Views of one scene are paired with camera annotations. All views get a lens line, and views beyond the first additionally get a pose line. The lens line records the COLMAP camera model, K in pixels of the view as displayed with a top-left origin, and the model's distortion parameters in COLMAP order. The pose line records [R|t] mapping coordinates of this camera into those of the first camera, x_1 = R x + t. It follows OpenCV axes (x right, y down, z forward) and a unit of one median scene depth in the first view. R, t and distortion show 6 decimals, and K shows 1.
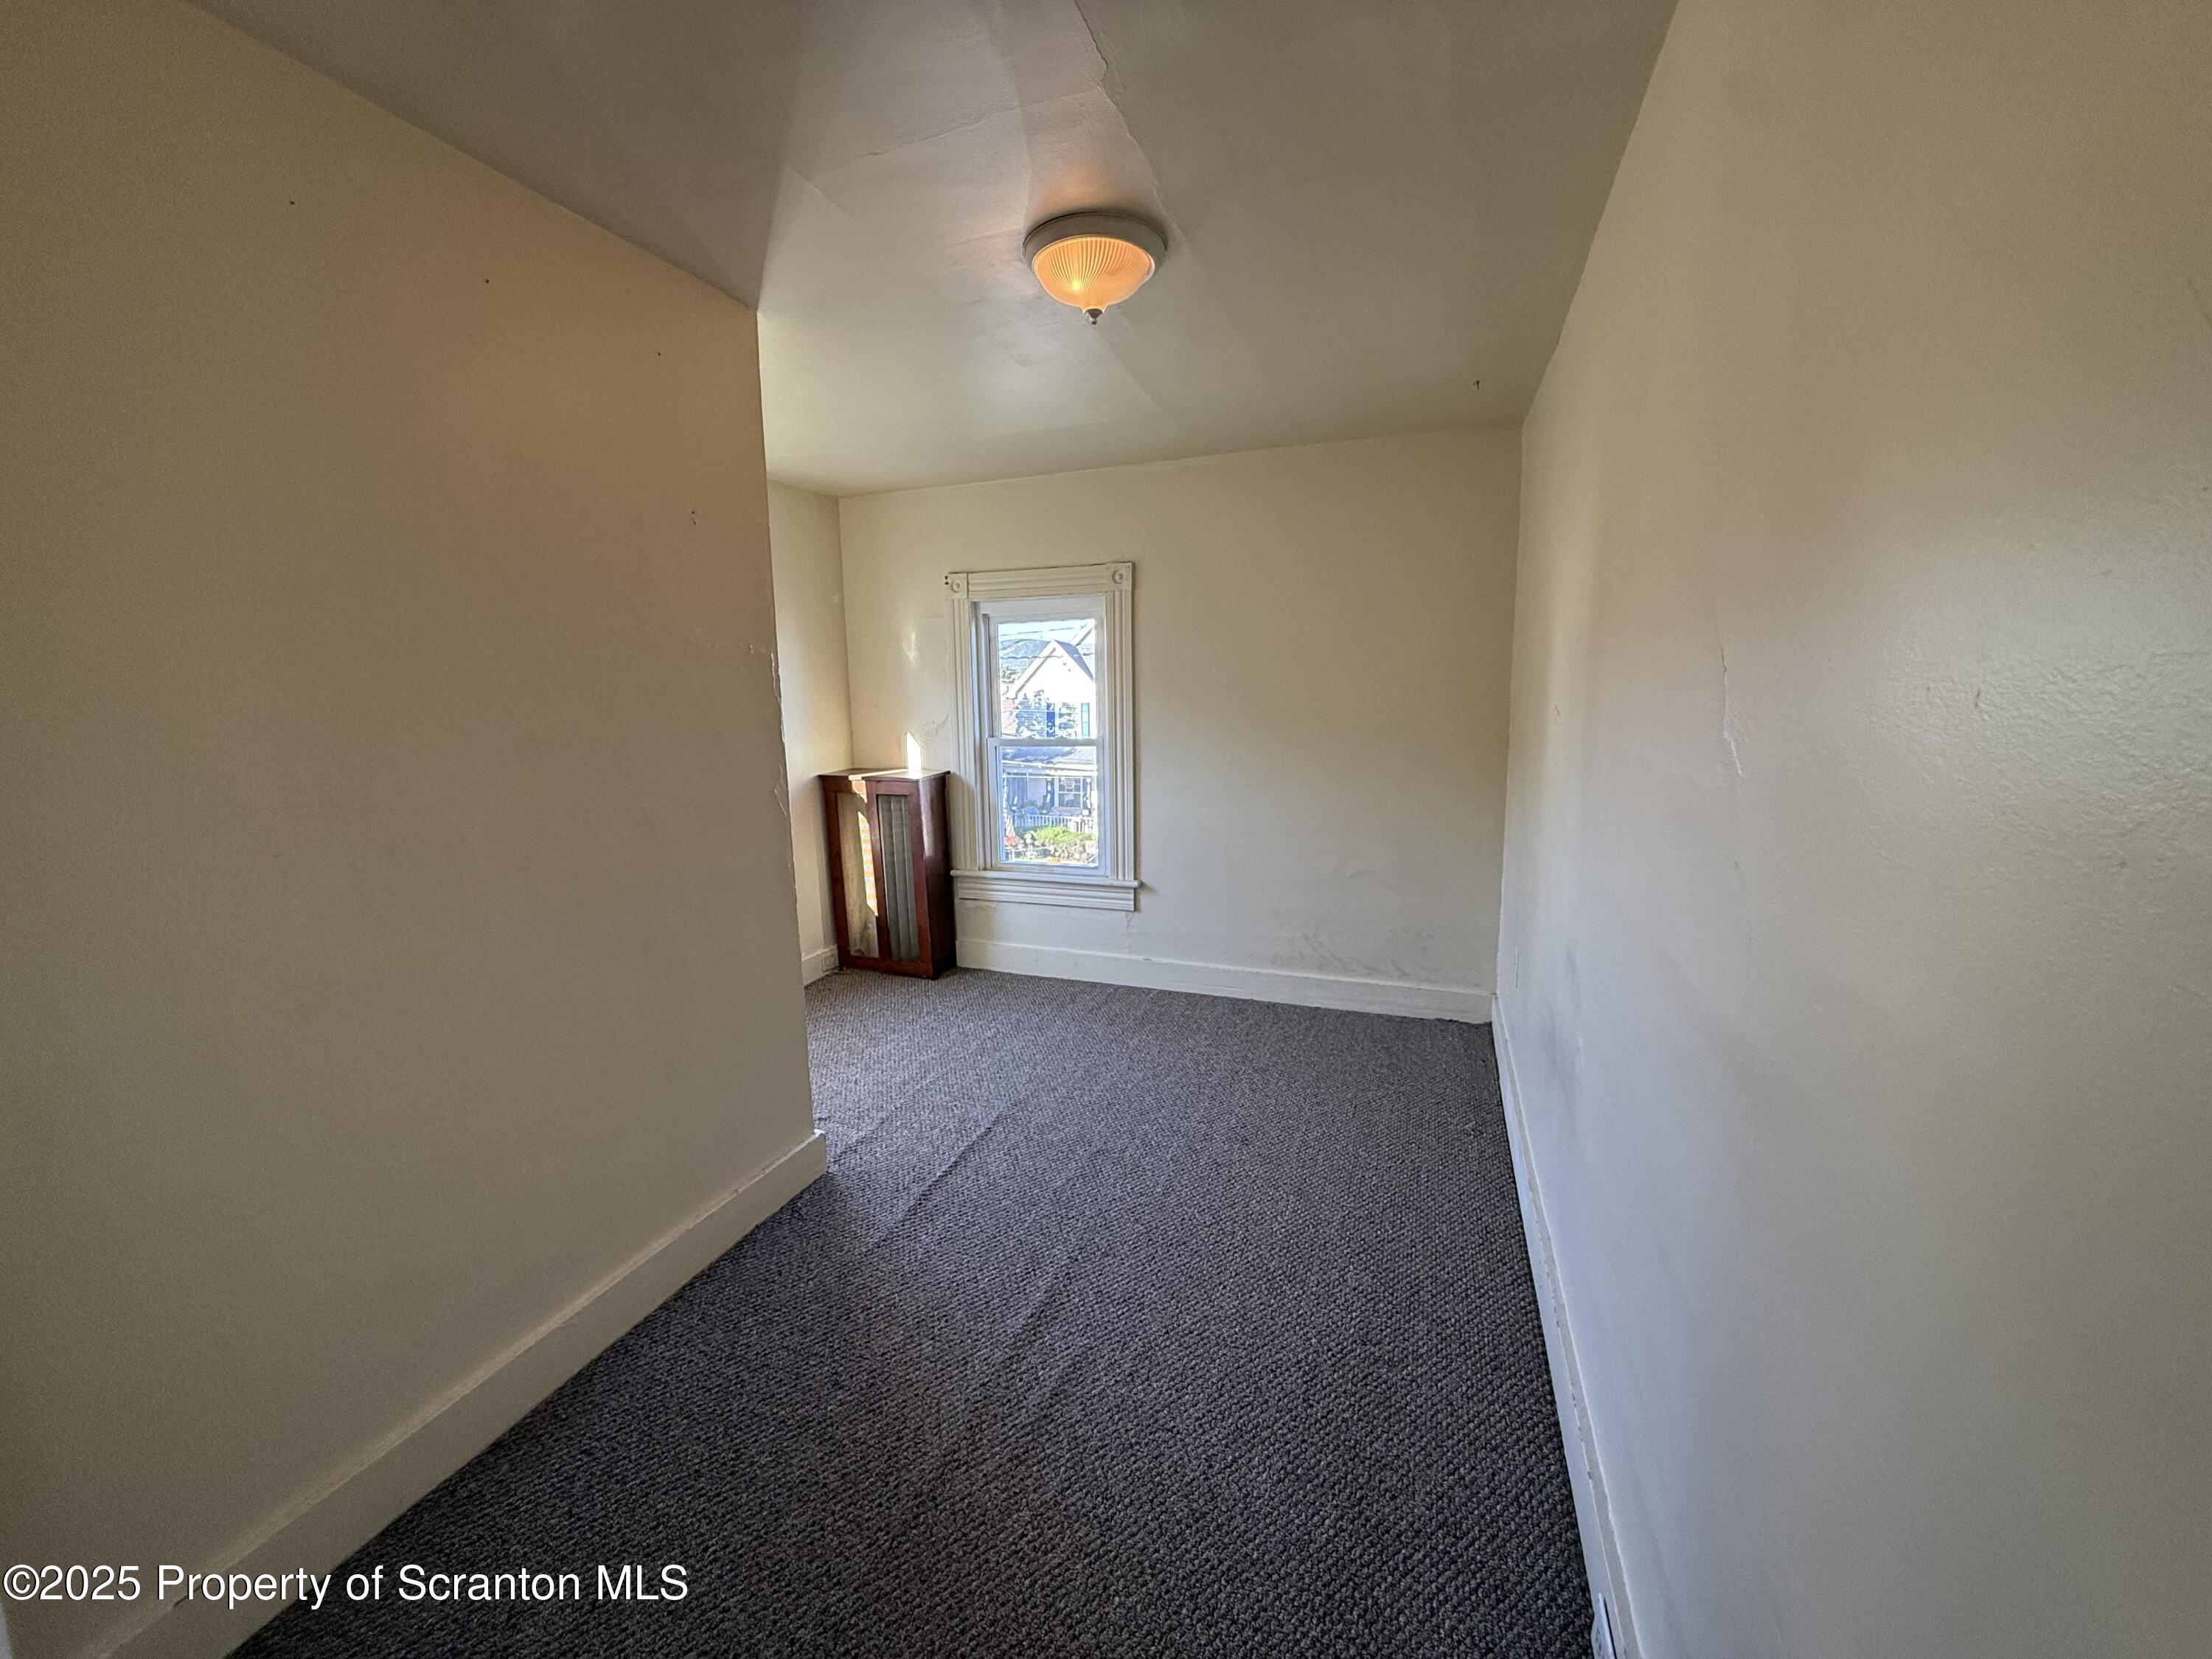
lens RADIAL K [[884.1, 0, 1110.4], [0, 884.1, 831.8], [0, 0, 1]] dist [0.013572, -0.000674]
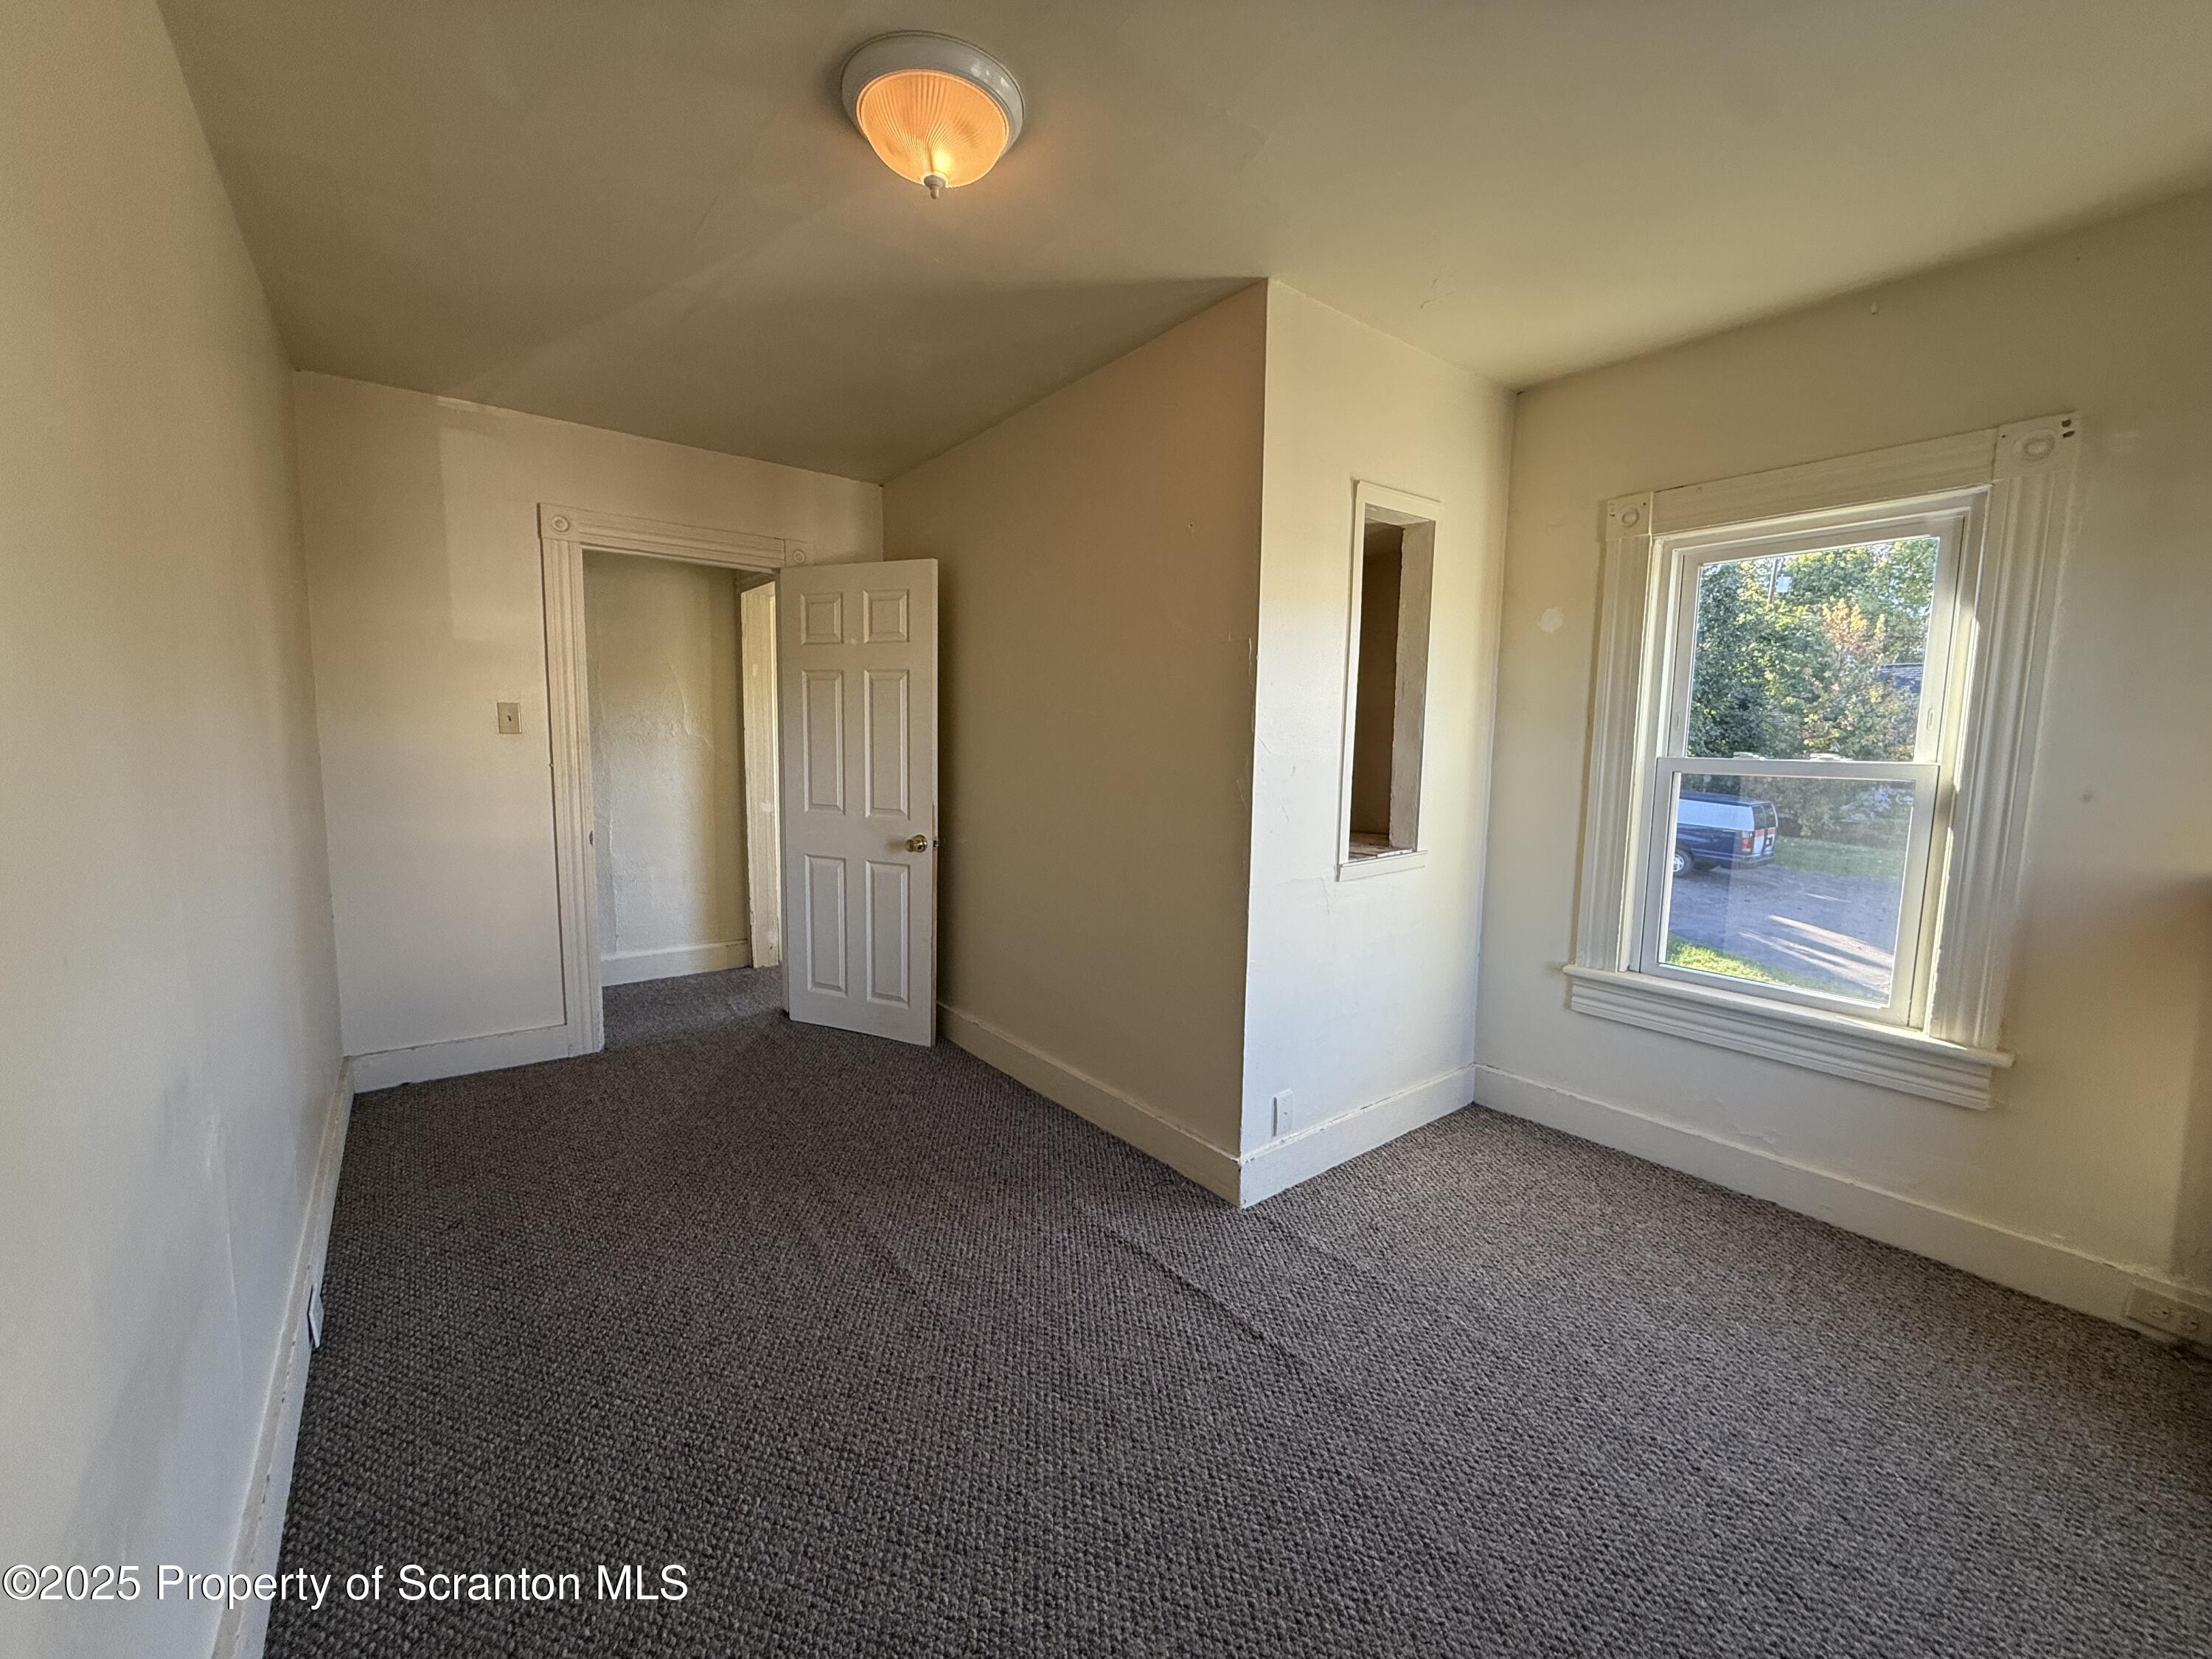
lens RADIAL K [[884.1, 0, 1112.6], [0, 884.1, 828.2], [0, 0, 1]] dist [0.013572, -0.000674]
pose [[-0.526776, 0.109863, -0.842874, 0.557469], [-0.125926, 0.970583, 0.205209, -0.200293], [0.840624, 0.214239, -0.497446, 1.453466]]
